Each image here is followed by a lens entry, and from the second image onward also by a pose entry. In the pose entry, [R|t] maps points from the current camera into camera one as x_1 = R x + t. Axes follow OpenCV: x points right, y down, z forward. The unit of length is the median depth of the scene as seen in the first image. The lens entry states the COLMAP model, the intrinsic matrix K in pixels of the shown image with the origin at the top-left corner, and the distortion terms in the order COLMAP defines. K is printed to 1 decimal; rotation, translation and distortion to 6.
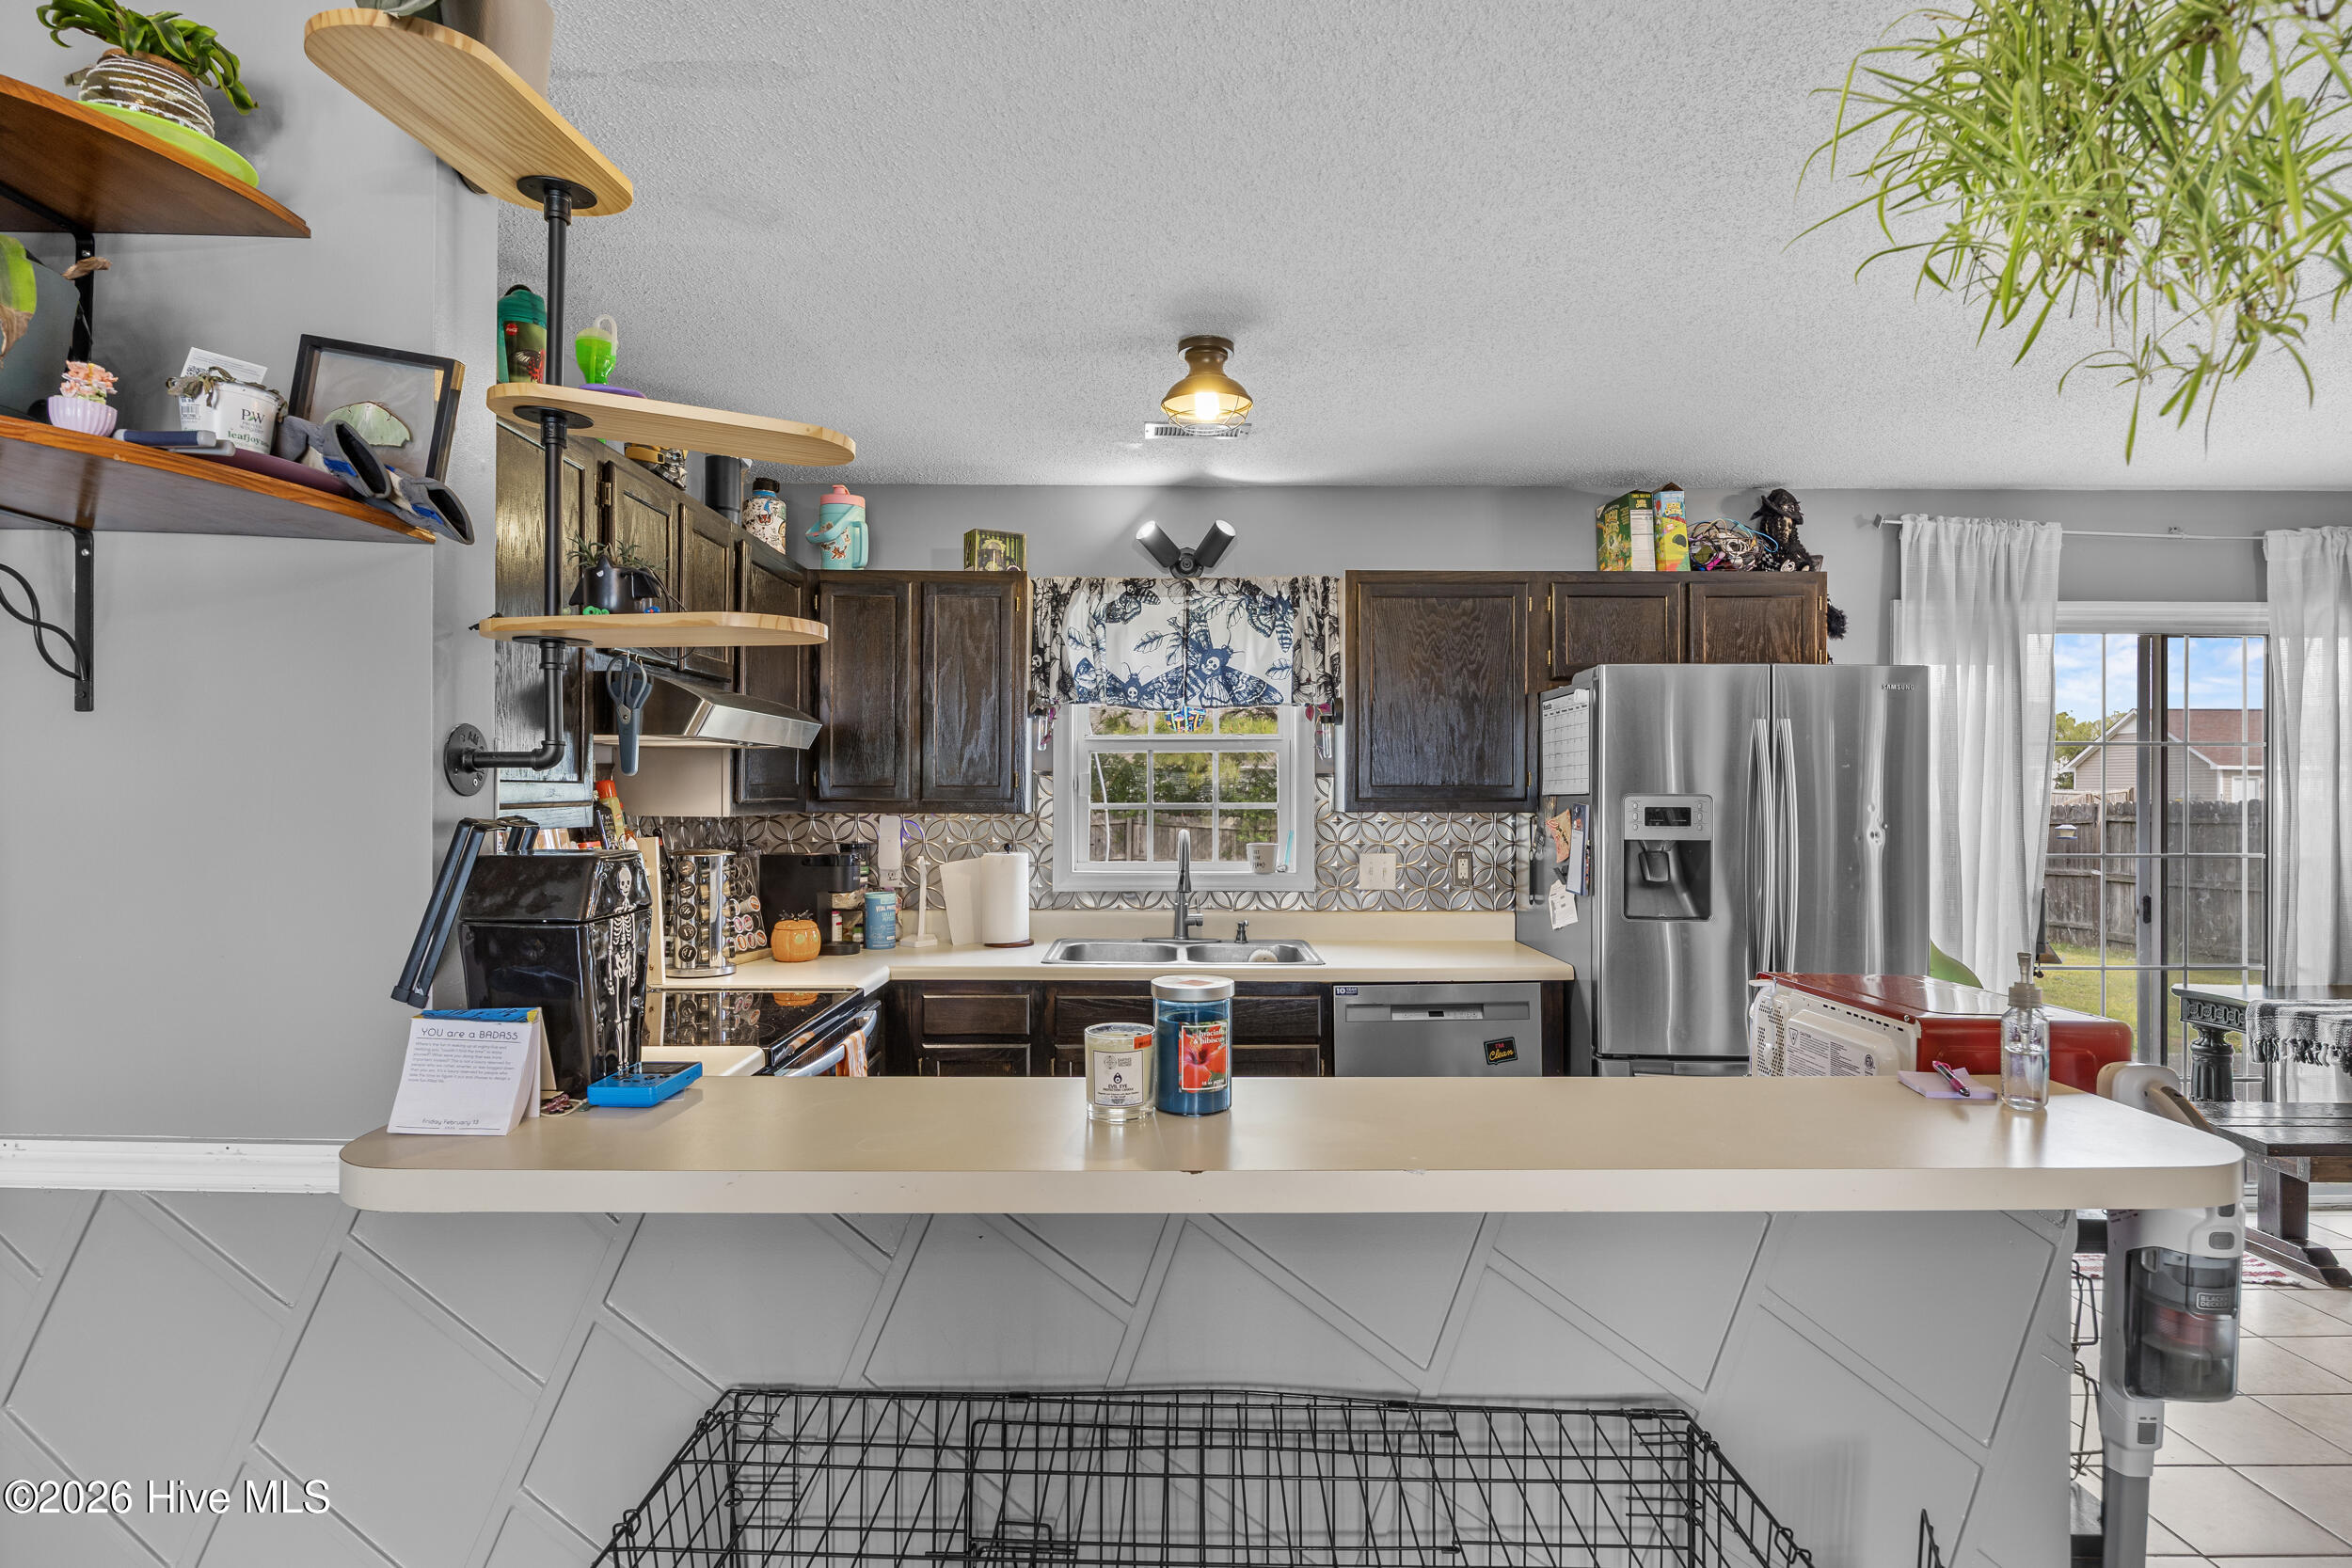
lens RADIAL K [[1240.0, 0, 1181.0], [0, 1240.0, 787.8], [0, 0, 1]] dist [0.000618, -0.001177]
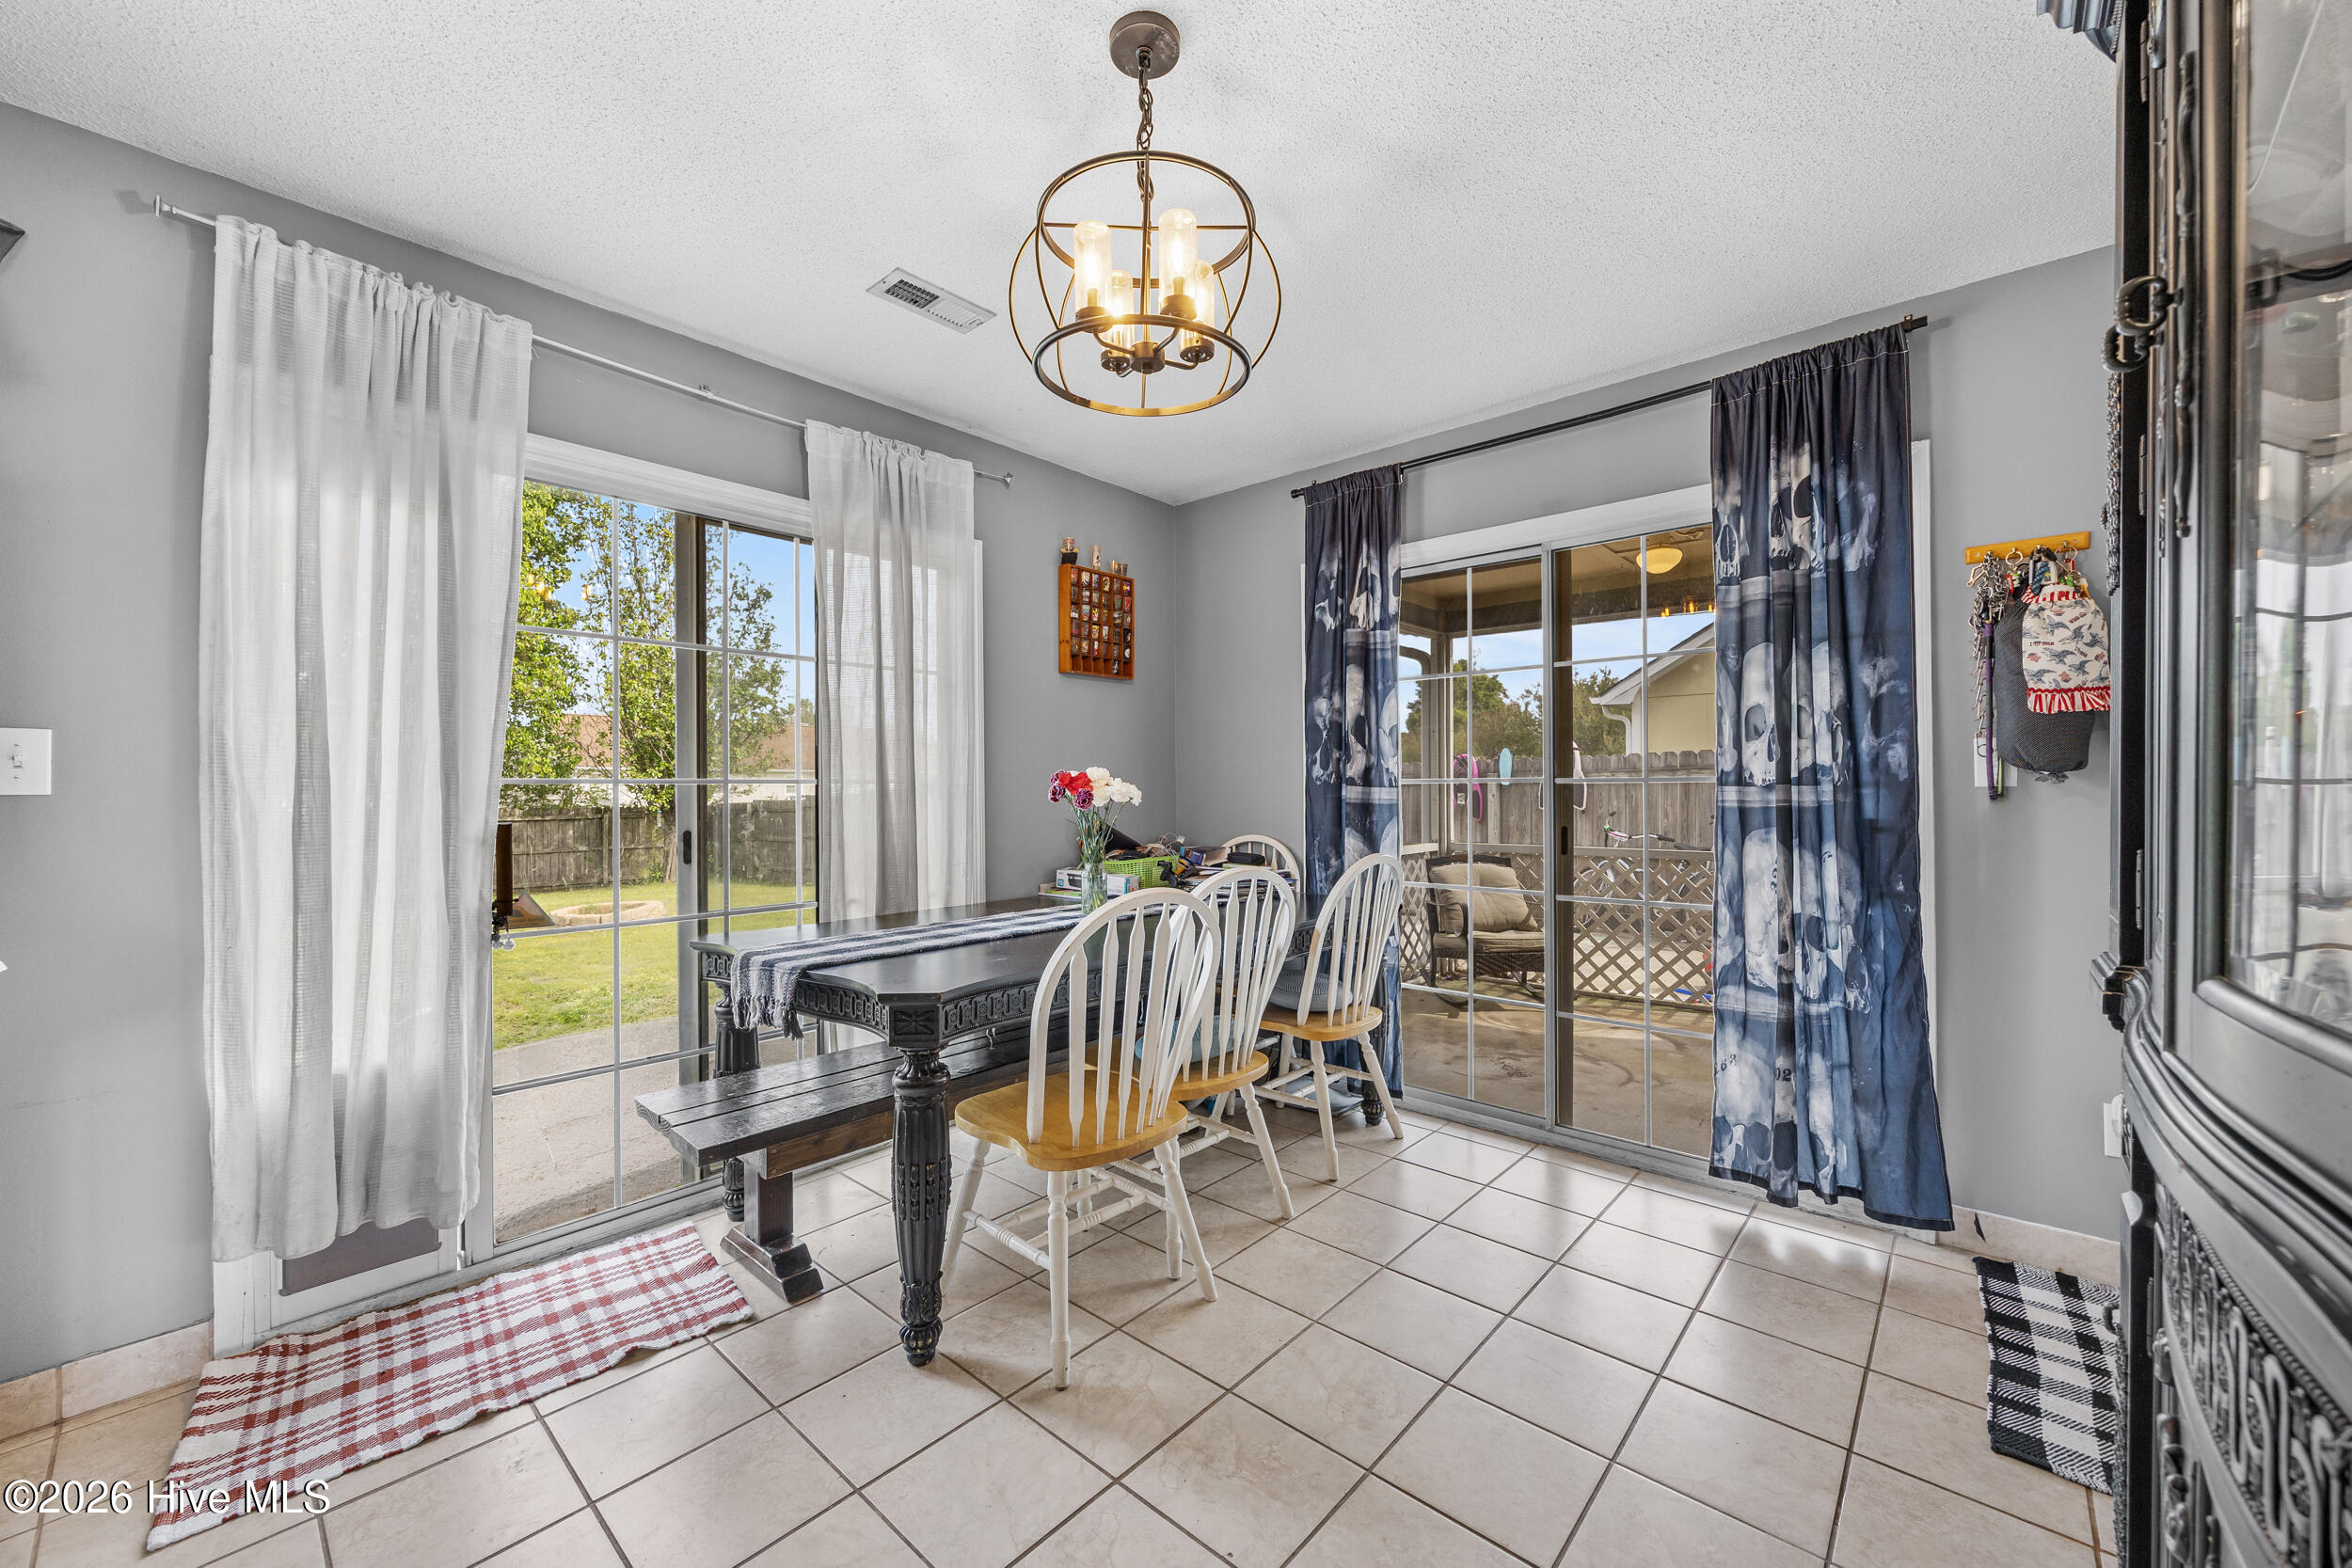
lens RADIAL K [[899.0, 0, 1170.4], [0, 899.0, 785.6], [0, 0, 1]] dist [-0.004104, -0.000781]
pose [[0.677510, -0.002366, 0.735510, 0.581687], [0.006068, 0.999979, -0.002374, 0.062300], [-0.735489, 0.006071, 0.677510, 0.371560]]
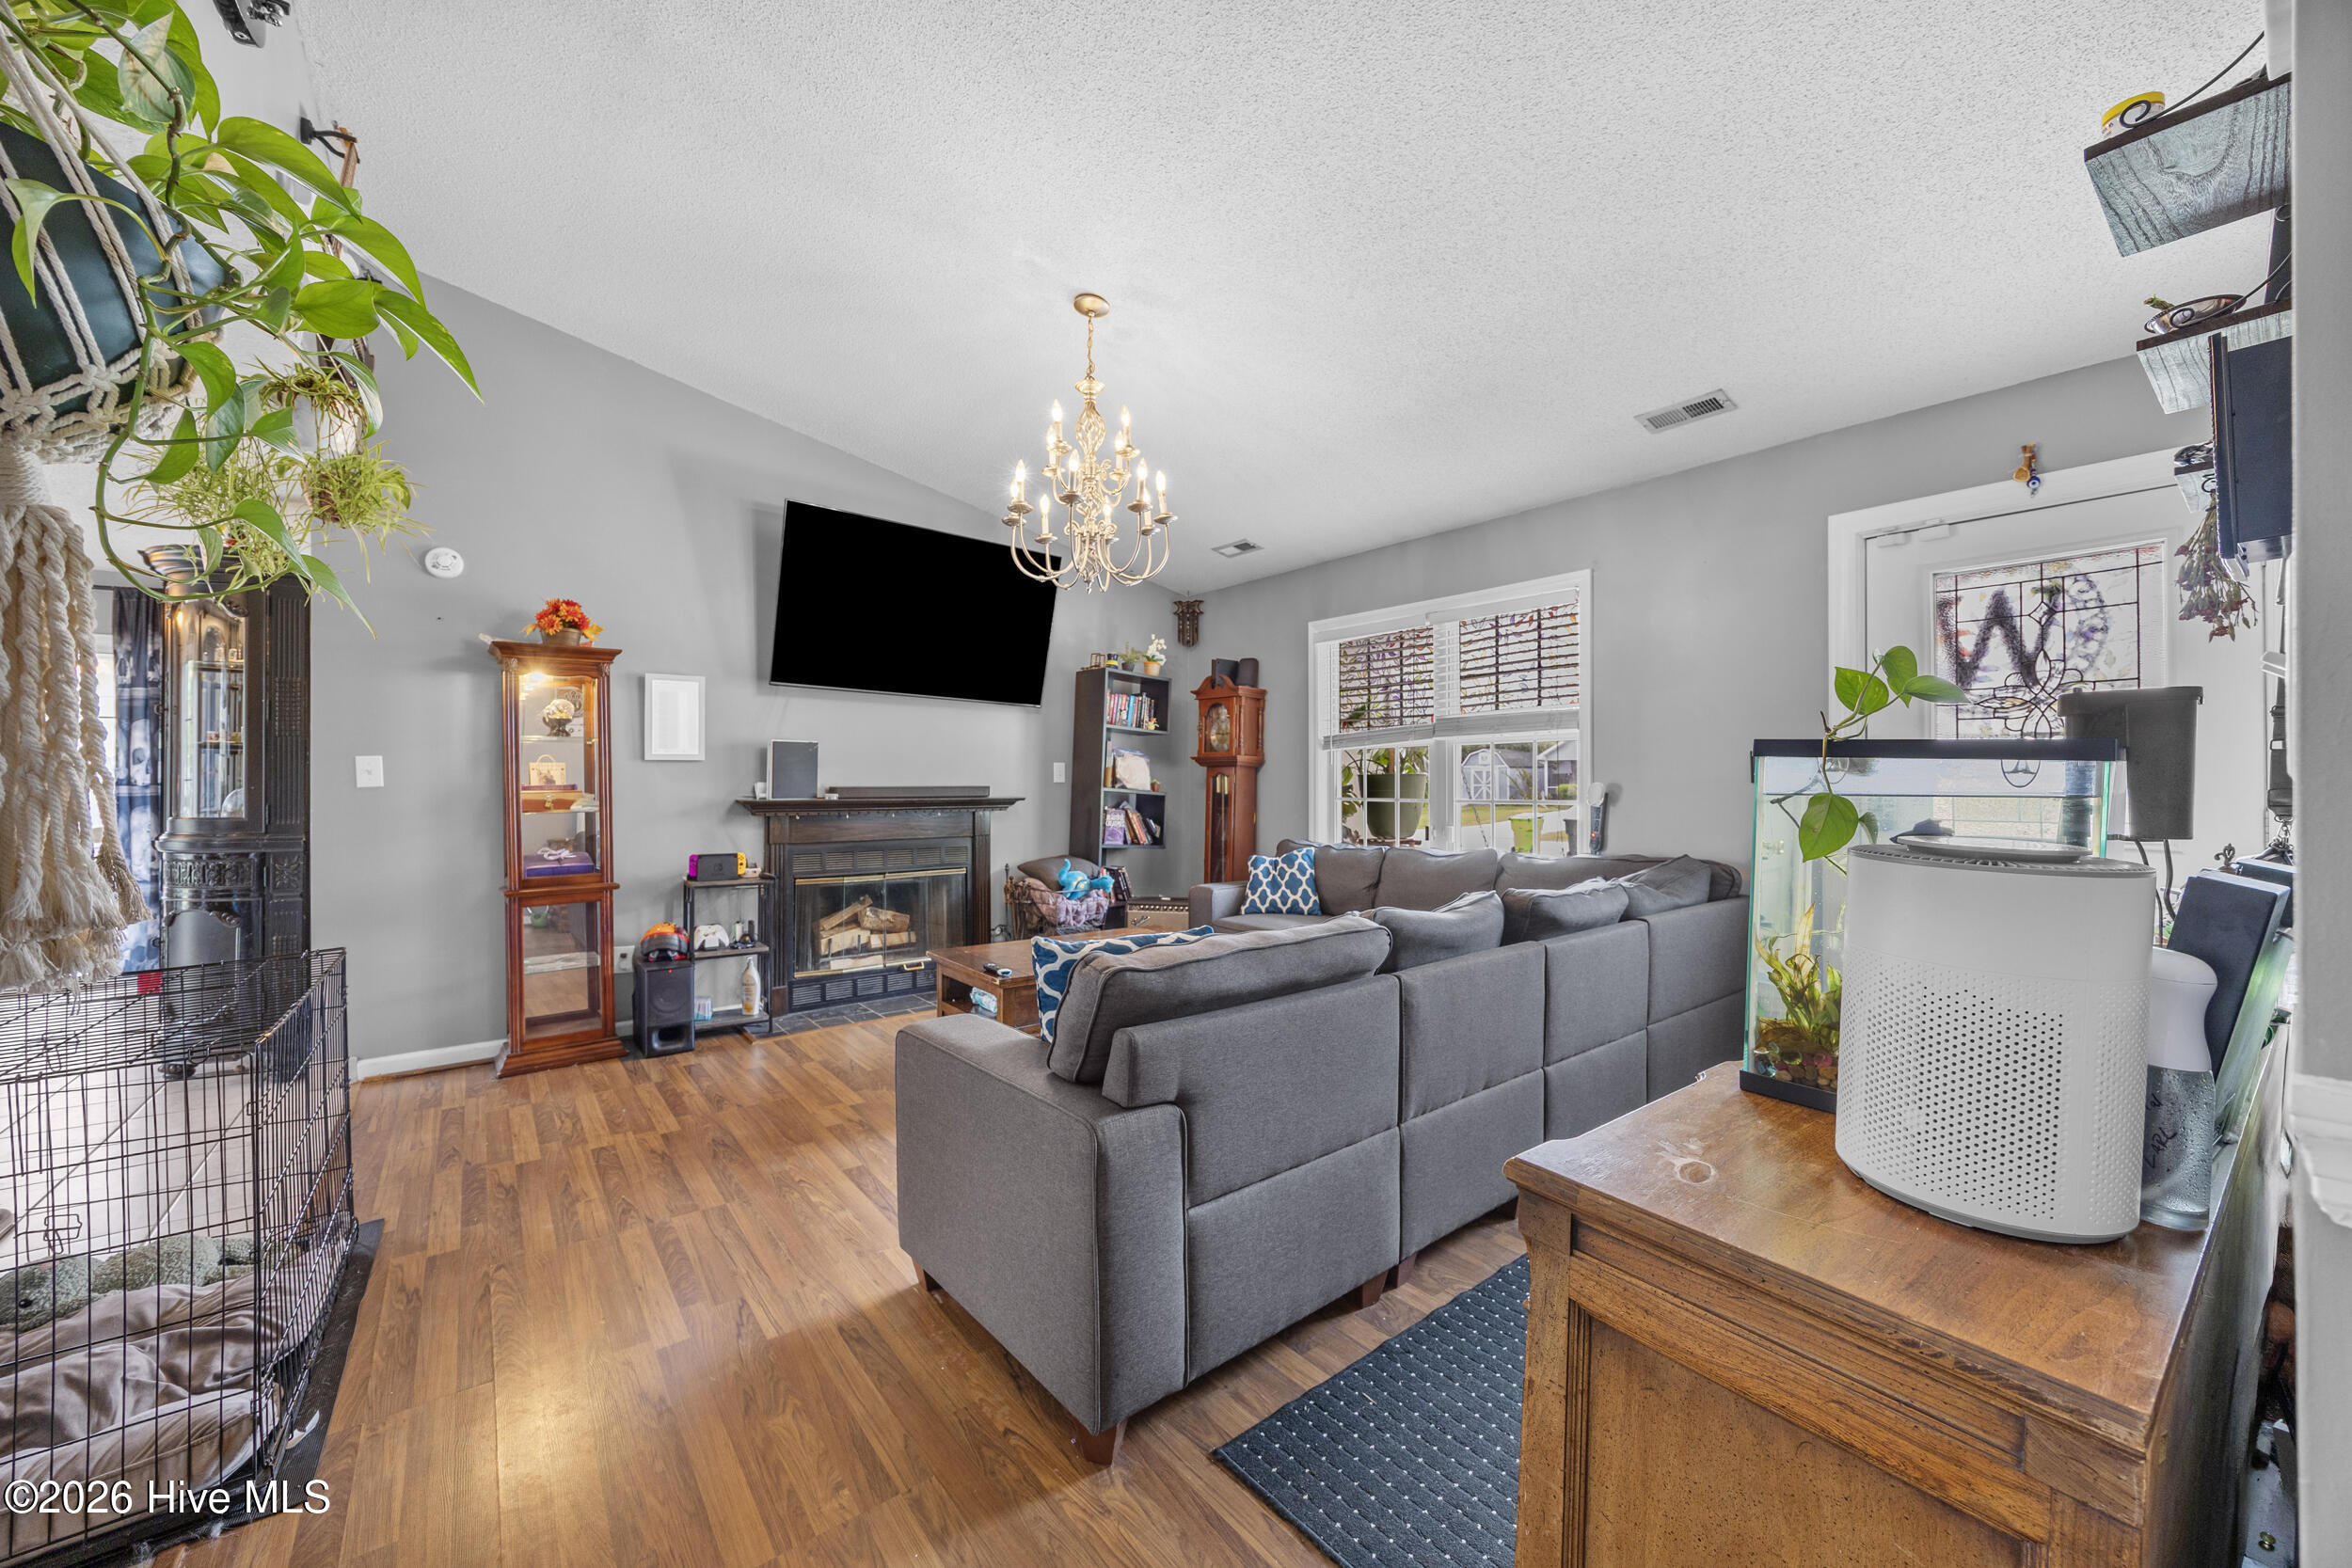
lens RADIAL K [[899.0, 0, 1179.5], [0, 899.0, 779.6], [0, 0, 1]] dist [-0.004104, -0.000781]
pose [[-0.610114, 0.002228, 0.792310, -0.616832], [0.003224, 0.999995, -0.000330, 0.059430], [-0.792307, 0.002353, -0.610118, 0.092562]]
